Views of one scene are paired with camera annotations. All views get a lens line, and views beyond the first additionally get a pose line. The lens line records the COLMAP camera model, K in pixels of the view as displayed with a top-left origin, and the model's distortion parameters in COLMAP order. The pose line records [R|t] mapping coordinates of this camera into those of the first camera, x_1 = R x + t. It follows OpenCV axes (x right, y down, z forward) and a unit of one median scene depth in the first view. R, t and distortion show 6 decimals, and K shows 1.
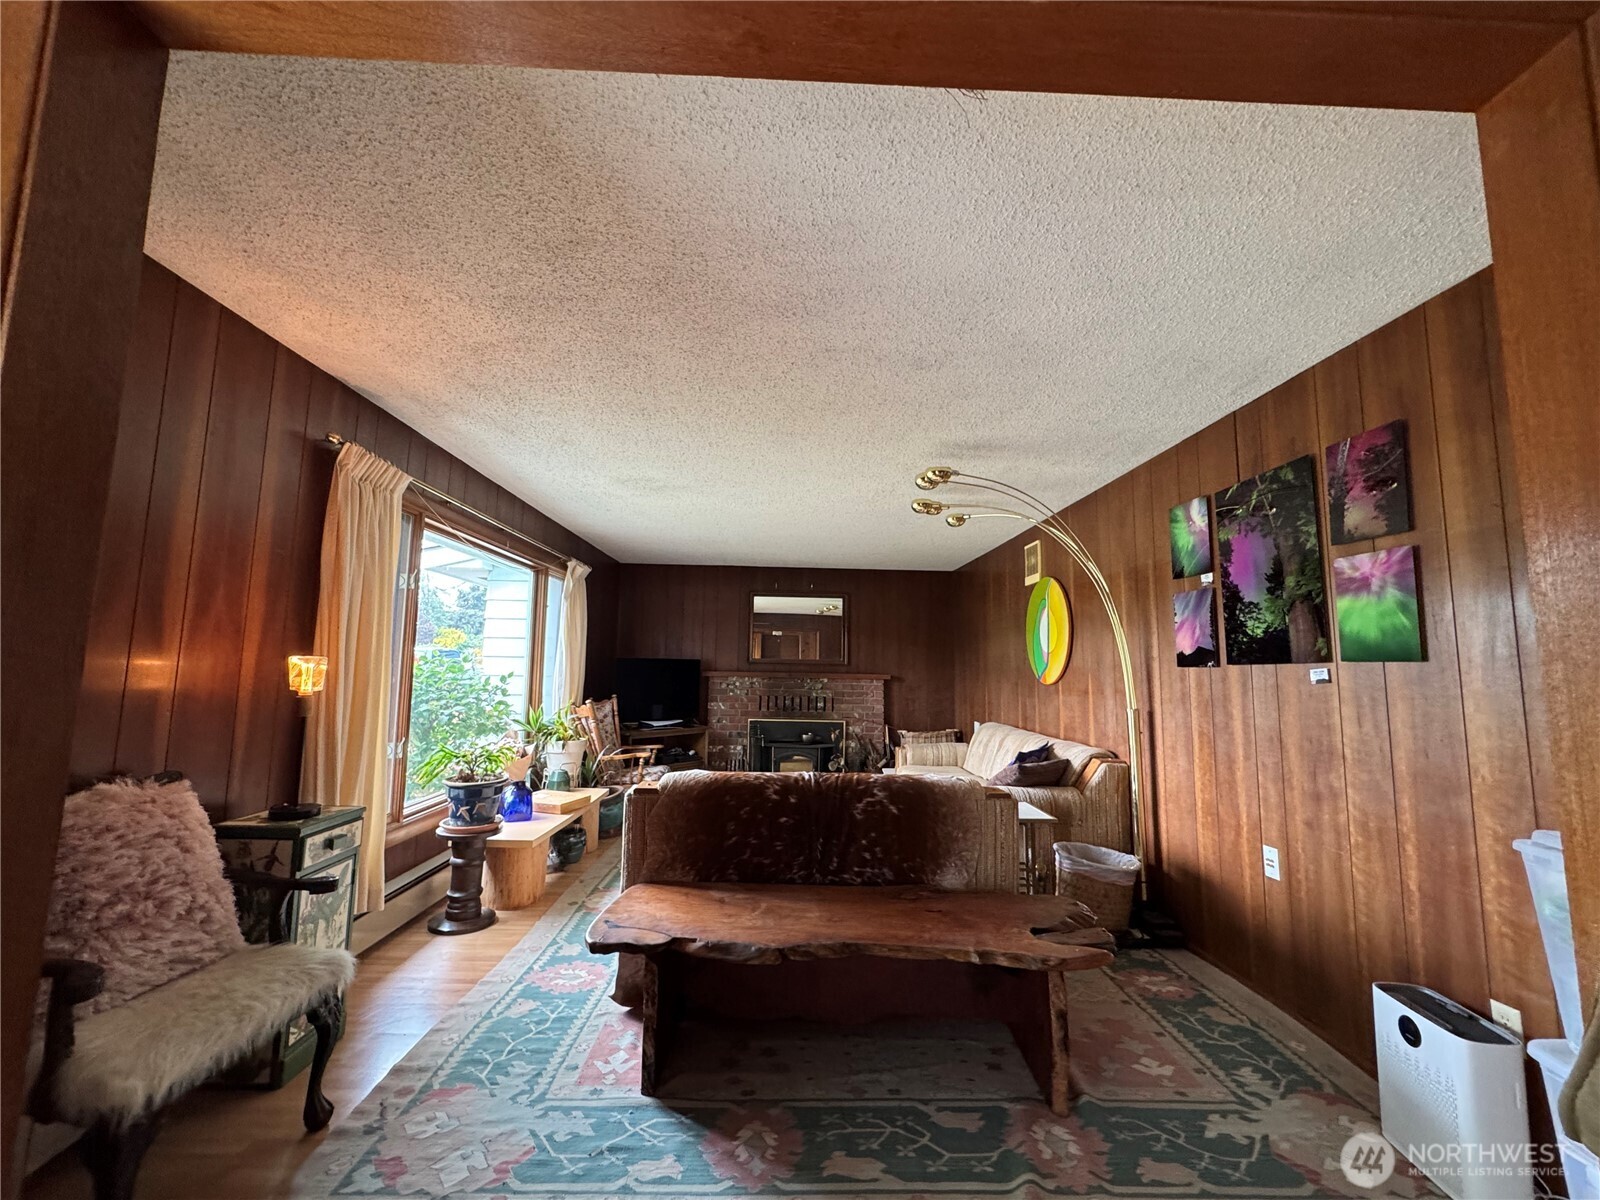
lens RADIAL K [[634.7, 0, 801.5], [0, 634.7, 598.8], [0, 0, 1]] dist [-0.006601, 0.000410]
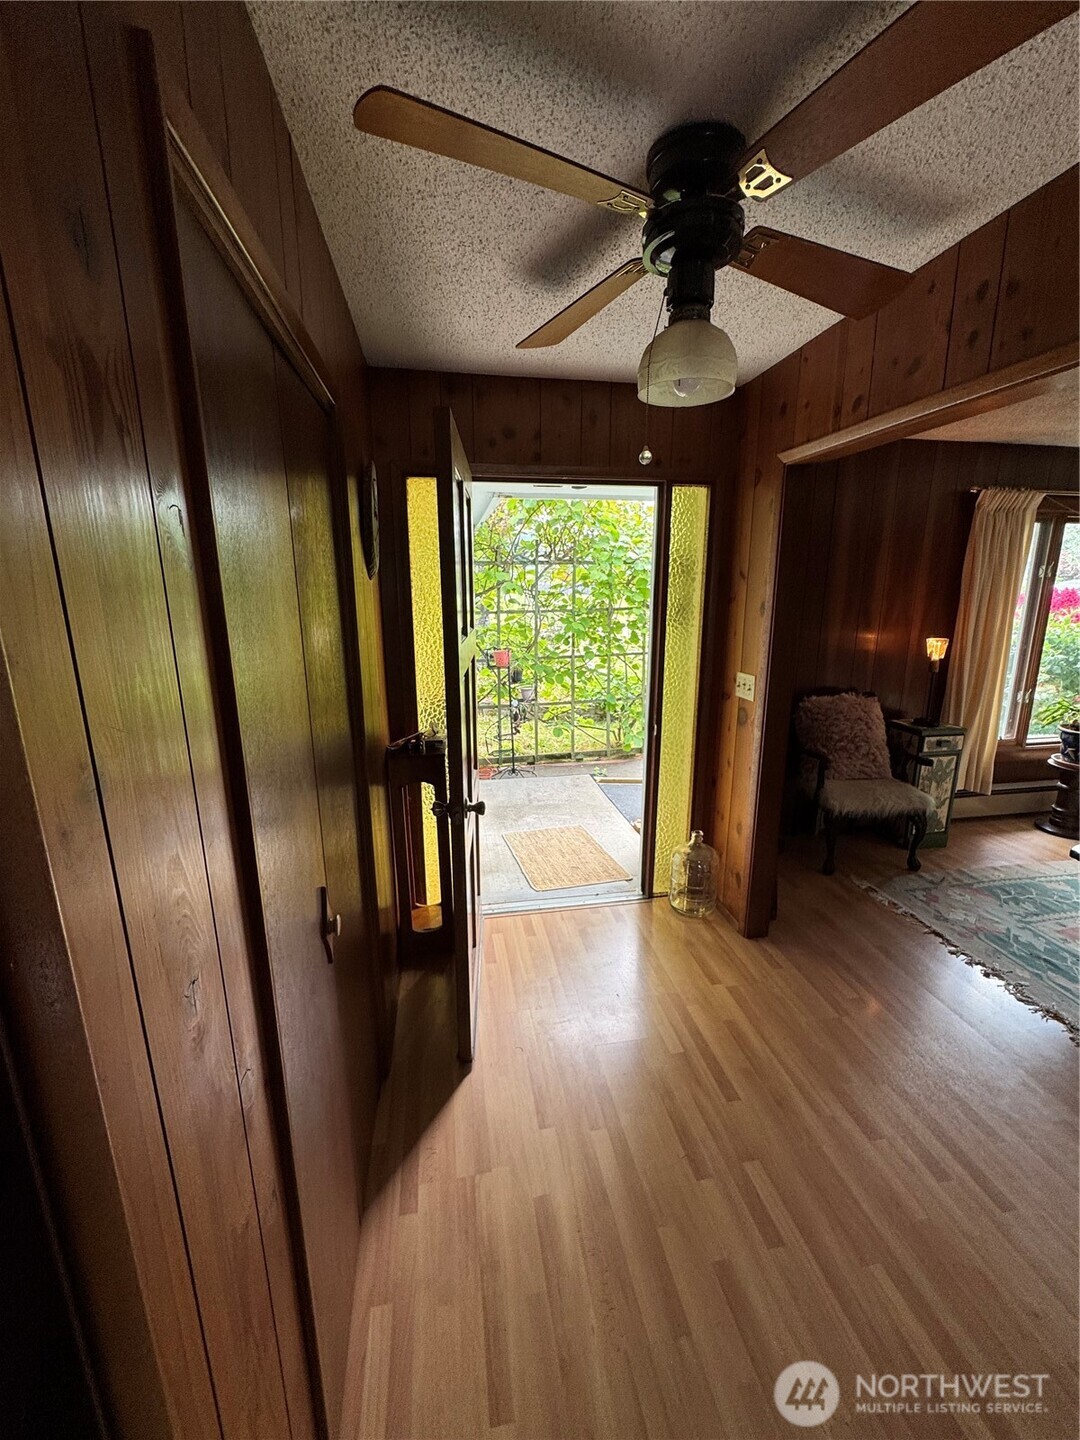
lens RADIAL K [[571.2, 0, 542.5], [0, 571.2, 717.5], [0, 0, 1]] dist [-0.006601, 0.000410]
pose [[0.133558, 0.198113, -0.971037, 0.742987], [0.115579, 0.970016, 0.213801, -0.183290], [0.984278, -0.140786, 0.106655, -0.316768]]
